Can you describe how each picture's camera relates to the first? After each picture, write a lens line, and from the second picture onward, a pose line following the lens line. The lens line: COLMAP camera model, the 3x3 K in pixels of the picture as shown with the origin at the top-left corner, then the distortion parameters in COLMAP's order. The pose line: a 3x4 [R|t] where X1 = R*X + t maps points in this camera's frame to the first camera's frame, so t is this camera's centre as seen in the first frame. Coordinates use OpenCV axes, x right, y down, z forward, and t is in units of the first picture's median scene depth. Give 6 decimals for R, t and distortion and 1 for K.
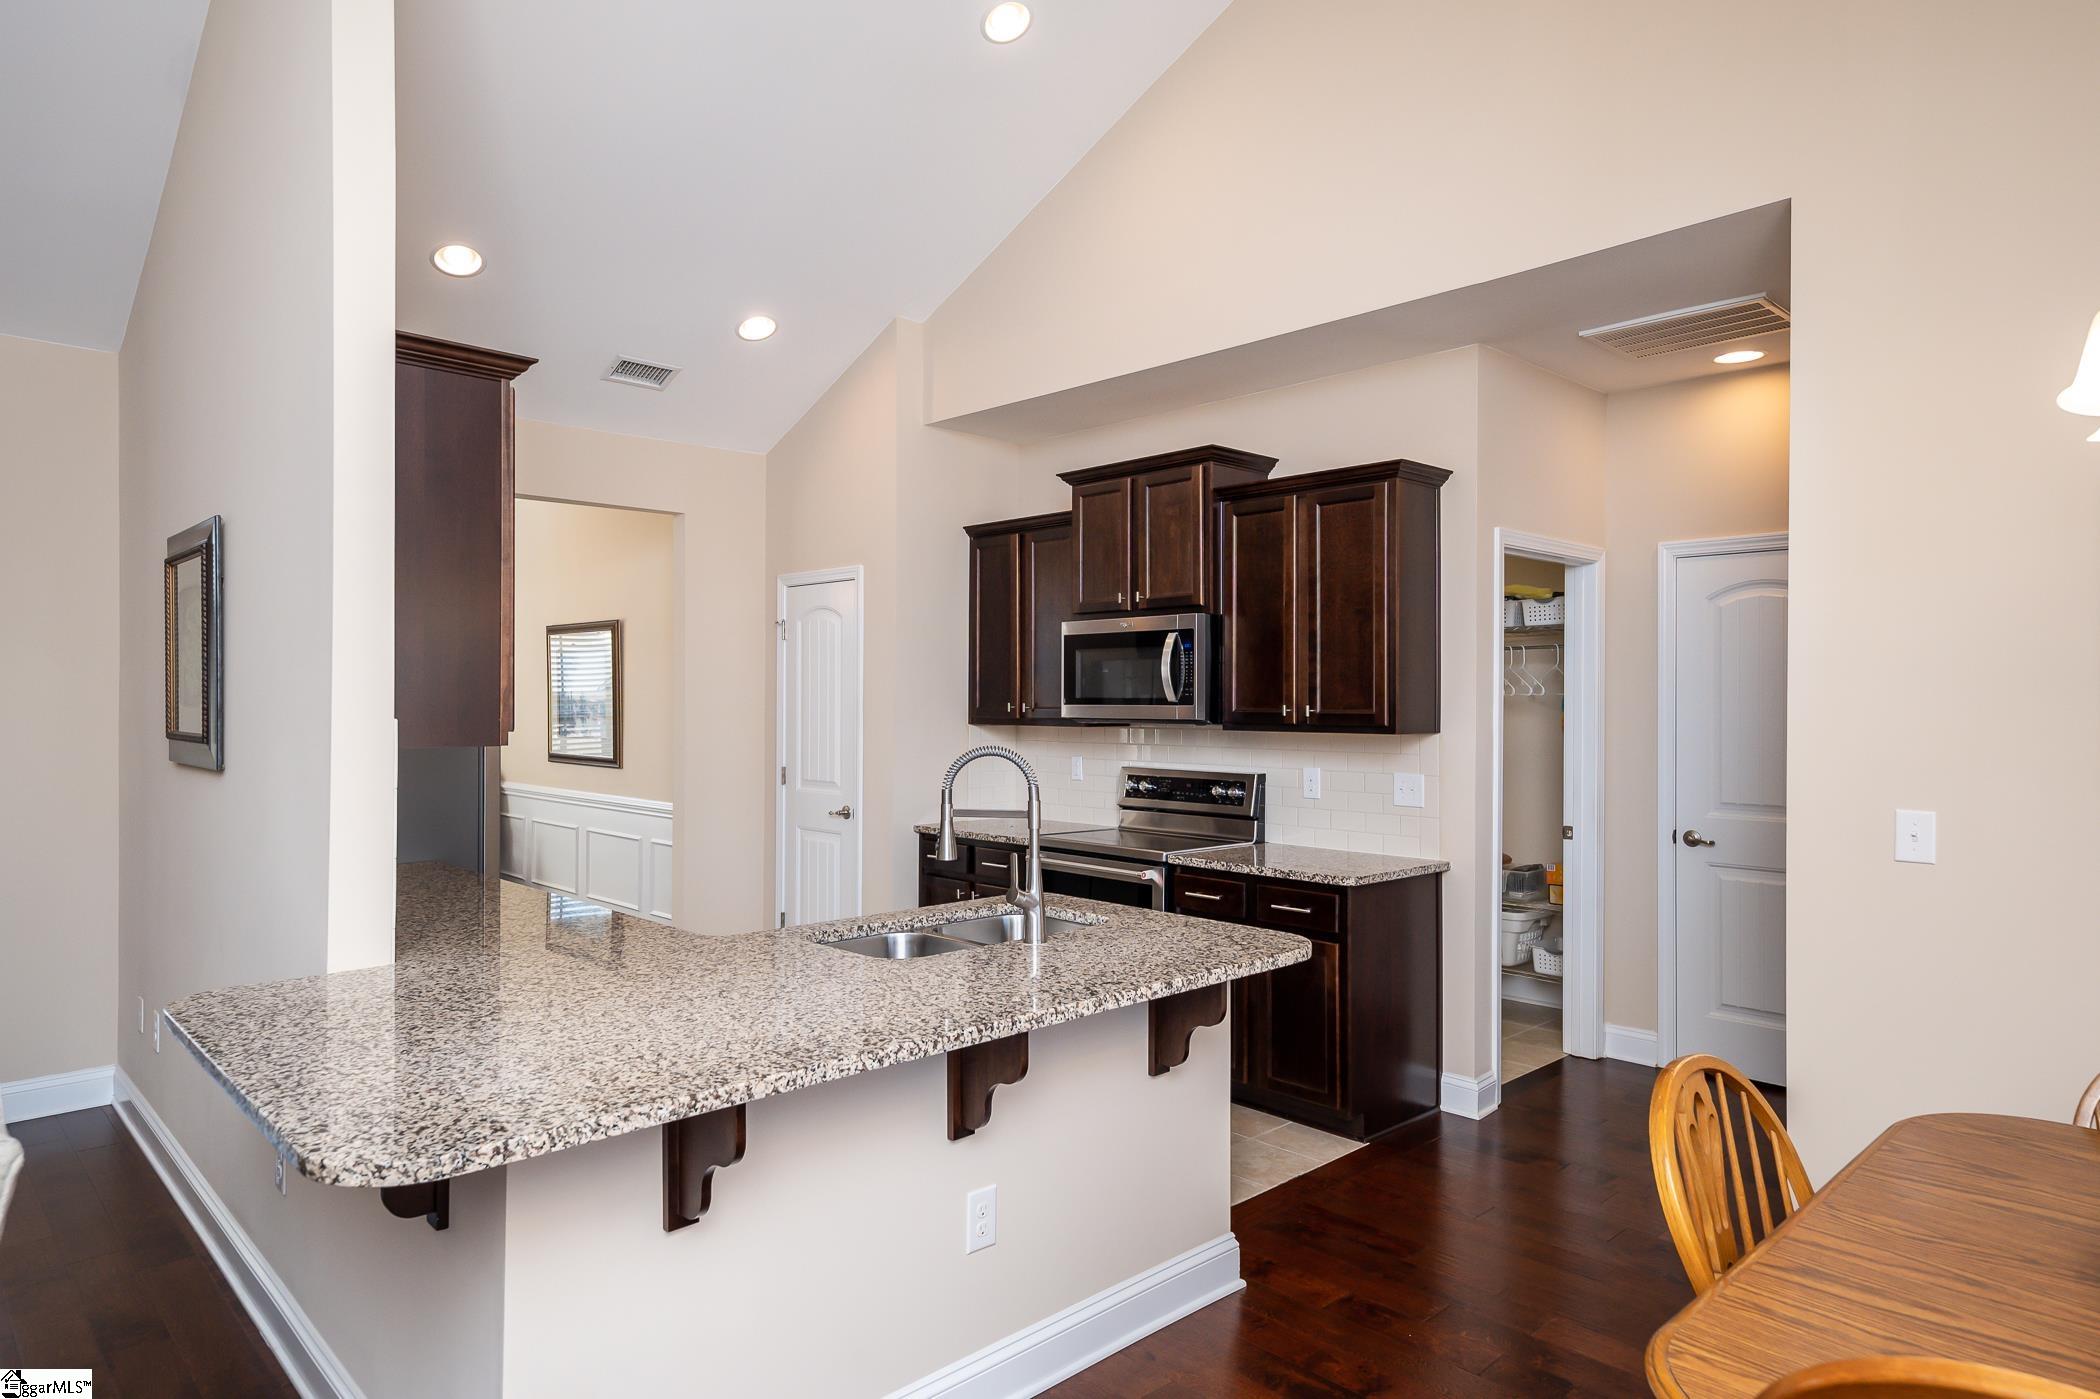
lens RADIAL K [[1244.0, 0, 1046.4], [0, 1244.0, 697.0], [0, 0, 1]] dist [0.041793, 0.000111]
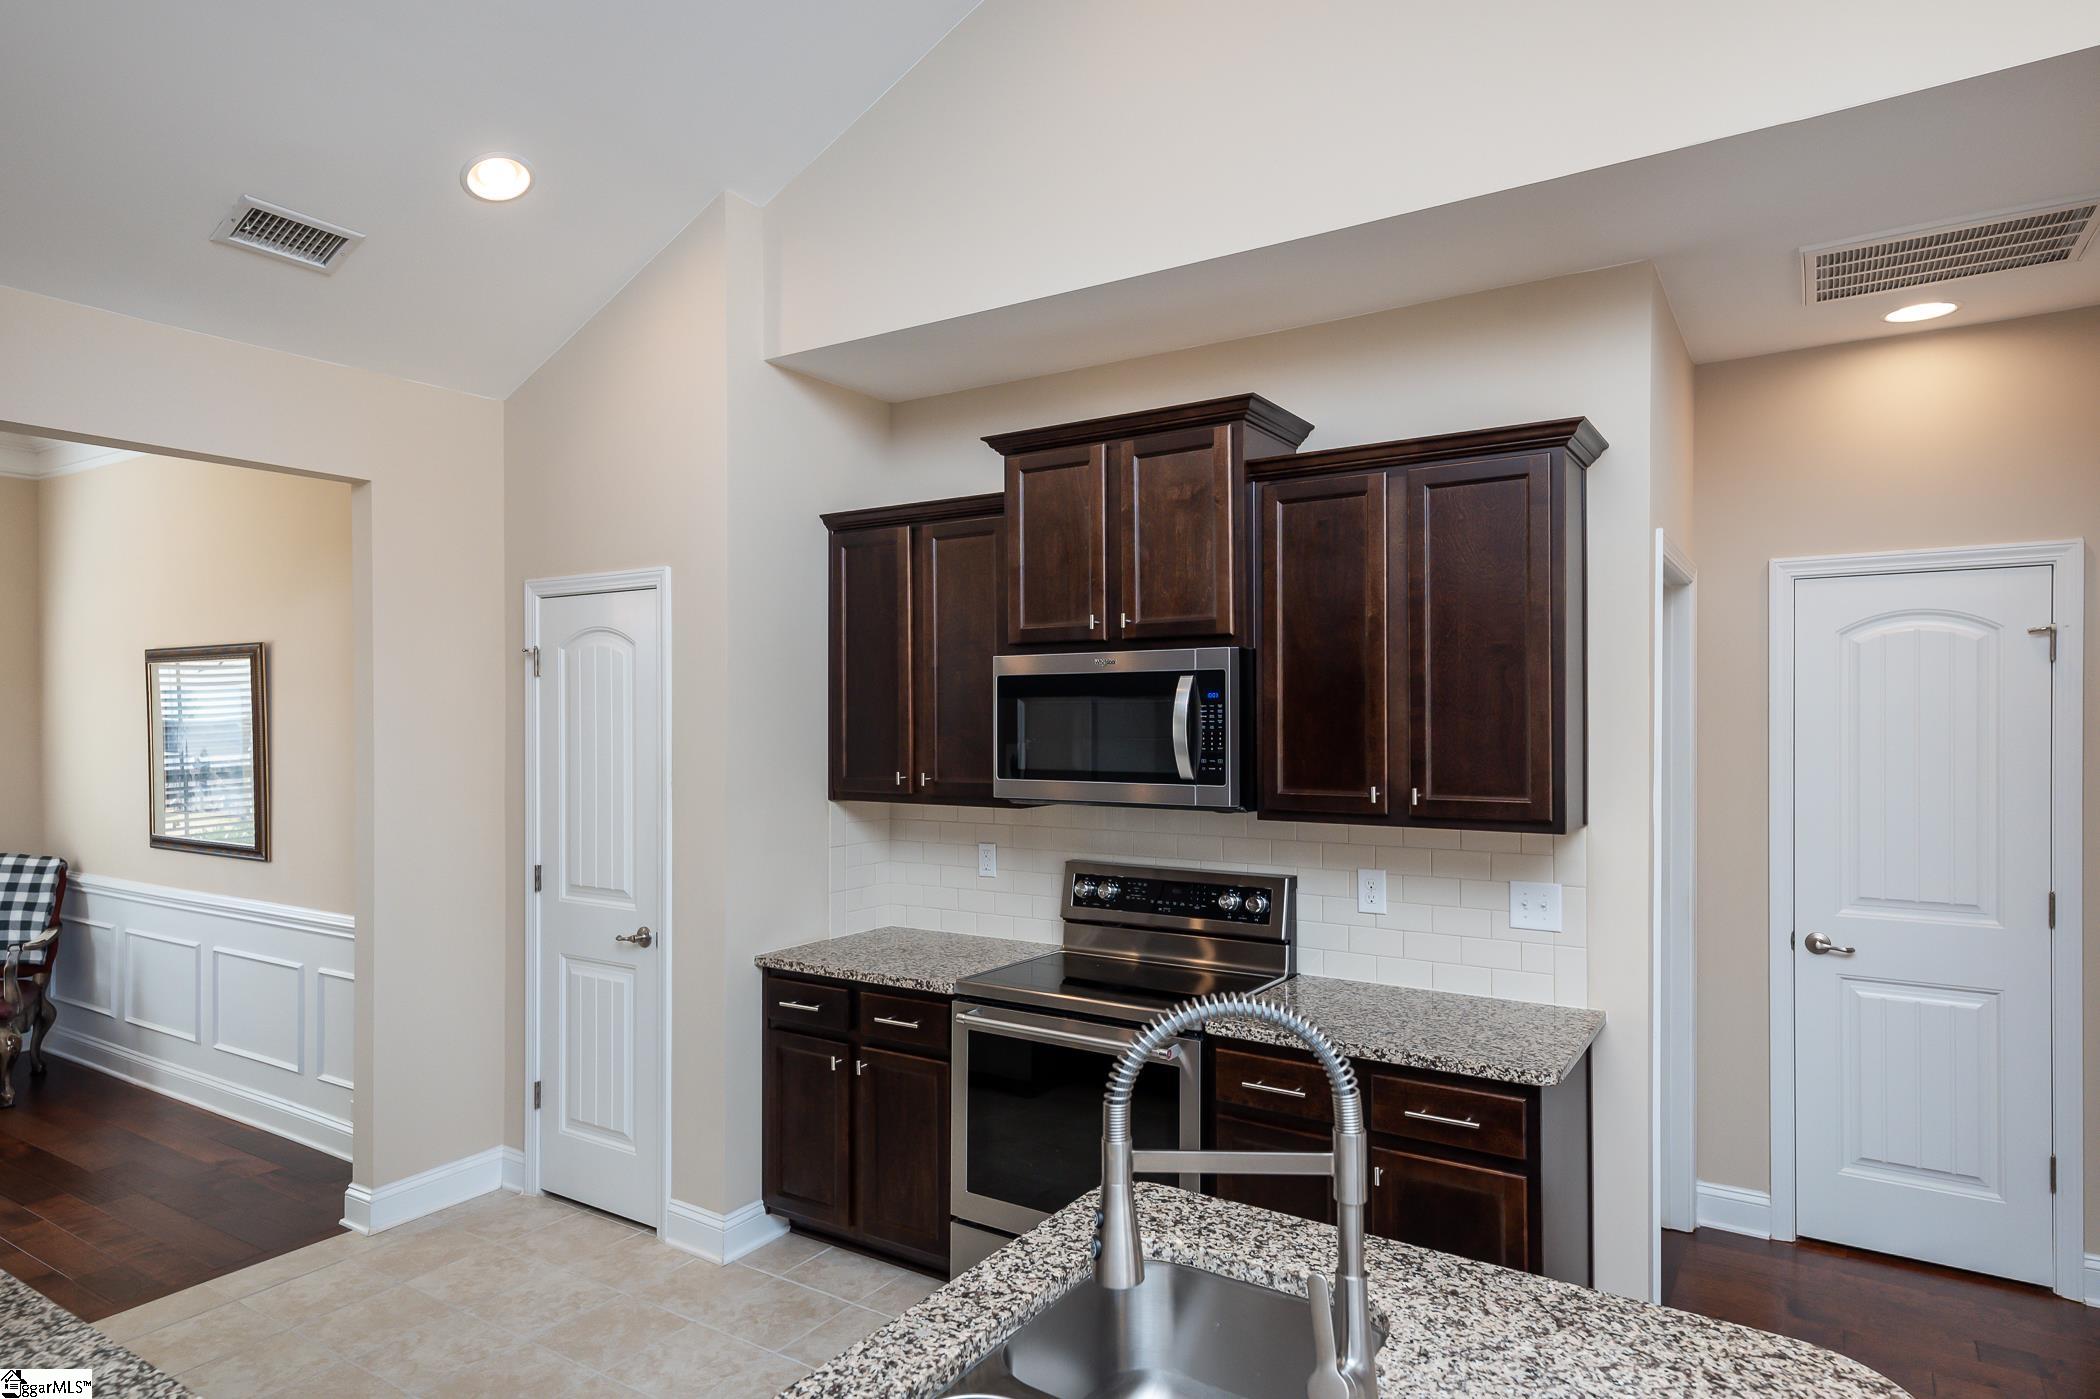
lens RADIAL K [[1196.8, 0, 1055.5], [0, 1196.8, 718.6], [0, 0, 1]] dist [0.021797, 0.000215]
pose [[0.972067, -0.005686, 0.234633, -0.109128], [0.004922, 0.999981, 0.003841, -0.029075], [-0.234650, -0.002579, 0.972076, 0.365494]]
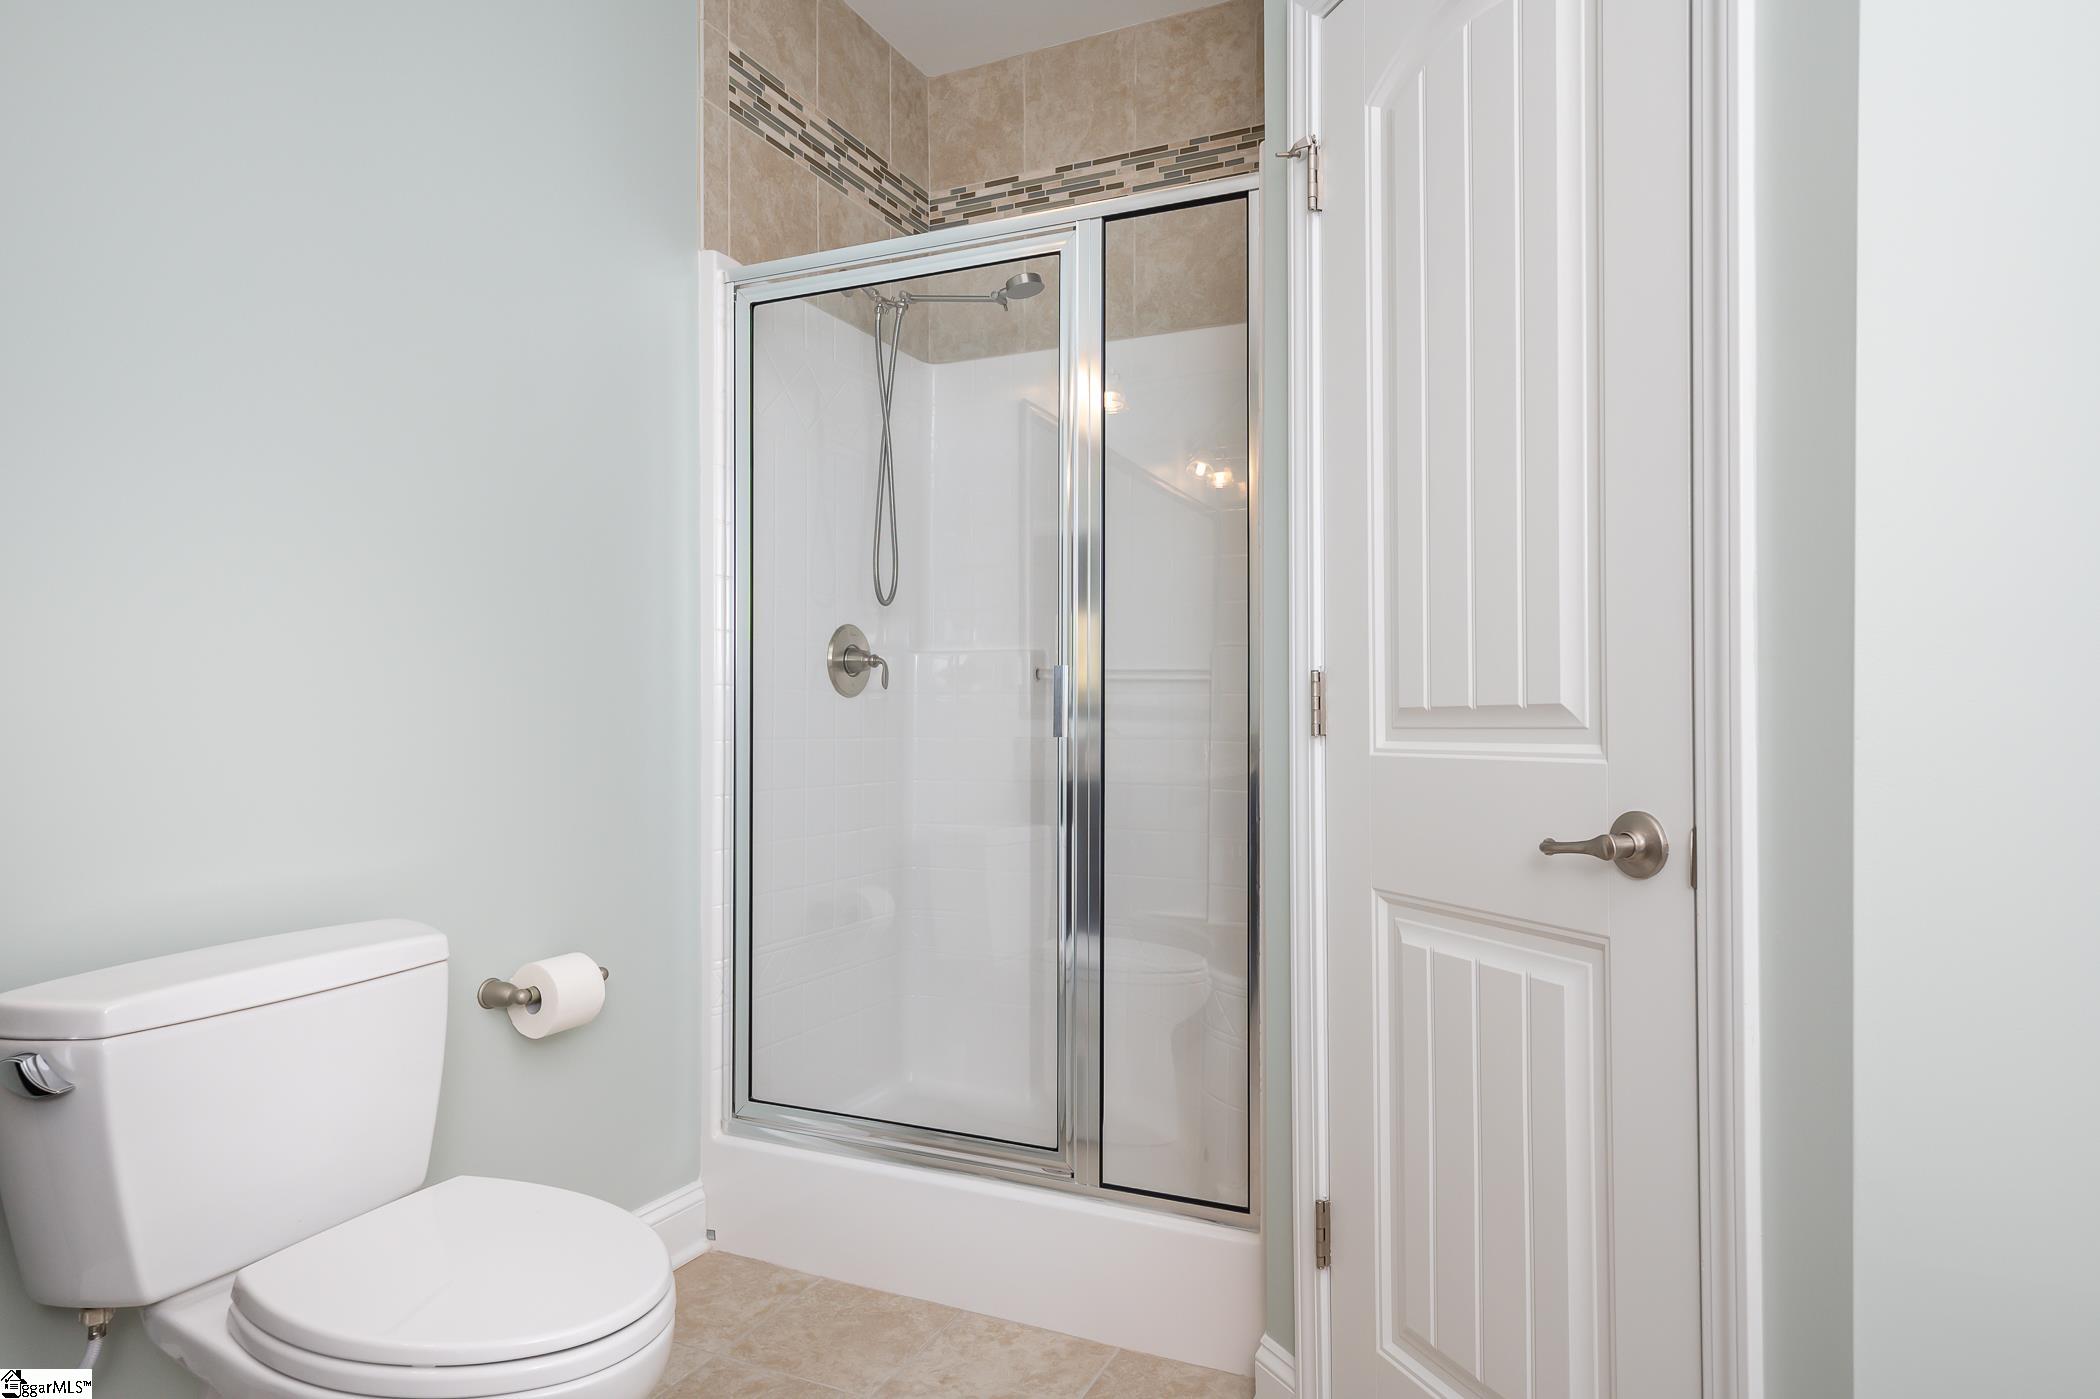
lens RADIAL K [[1196.8, 0, 1055.5], [0, 1196.8, 718.6], [0, 0, 1]] dist [0.021797, 0.000215]
pose [[0.922794, -0.012545, -0.385088, -0.194730], [0.009433, 0.999906, -0.009970, 0.082309], [0.385177, 0.005568, 0.922826, 0.880237]]
